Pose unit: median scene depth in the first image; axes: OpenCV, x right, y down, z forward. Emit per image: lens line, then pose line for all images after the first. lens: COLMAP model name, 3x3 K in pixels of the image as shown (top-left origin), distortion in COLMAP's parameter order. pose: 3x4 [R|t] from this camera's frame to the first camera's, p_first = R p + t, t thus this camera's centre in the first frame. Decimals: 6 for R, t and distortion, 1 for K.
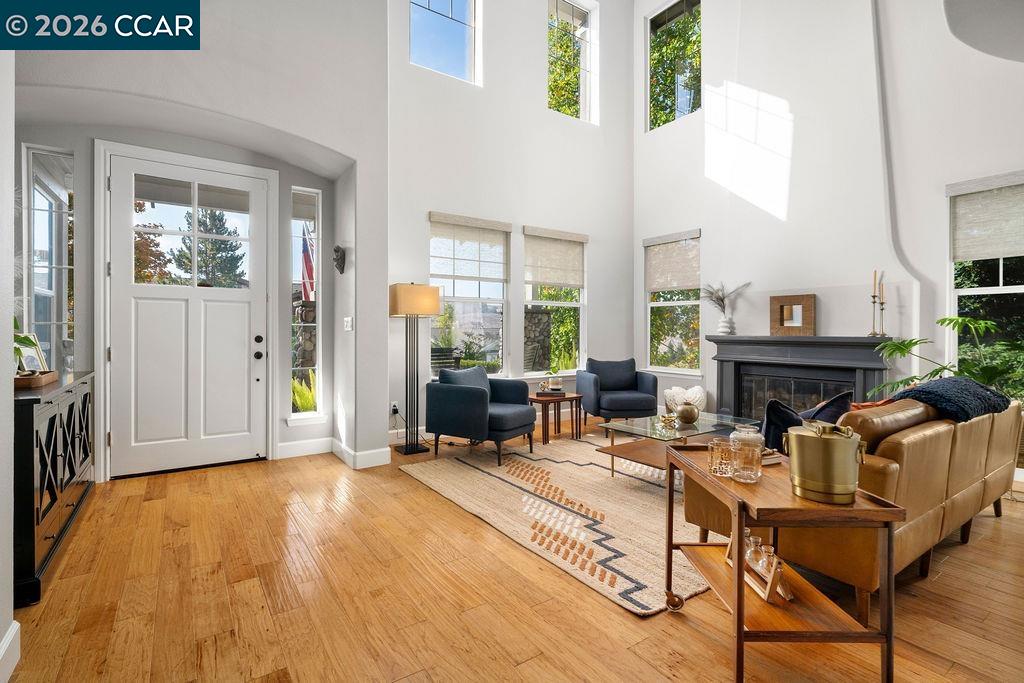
lens RADIAL K [[472.4, 0, 509.8], [0, 472.4, 330.2], [0, 0, 1]] dist [-0.000049, -0.000052]
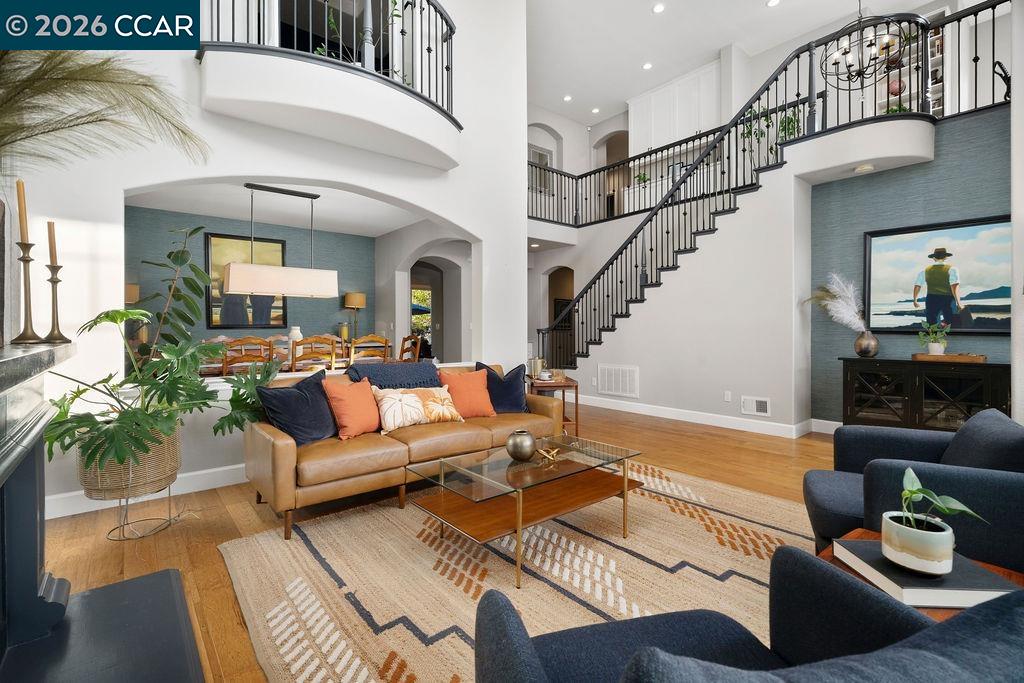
lens RADIAL K [[472.4, 0, 509.8], [0, 472.4, 330.2], [0, 0, 1]] dist [-0.000049, -0.000052]
pose [[-0.995411, 0.002321, -0.095662, 0.487511], [0.001984, 0.999991, 0.003616, 0.001803], [0.095669, 0.003409, -0.995407, 1.805461]]
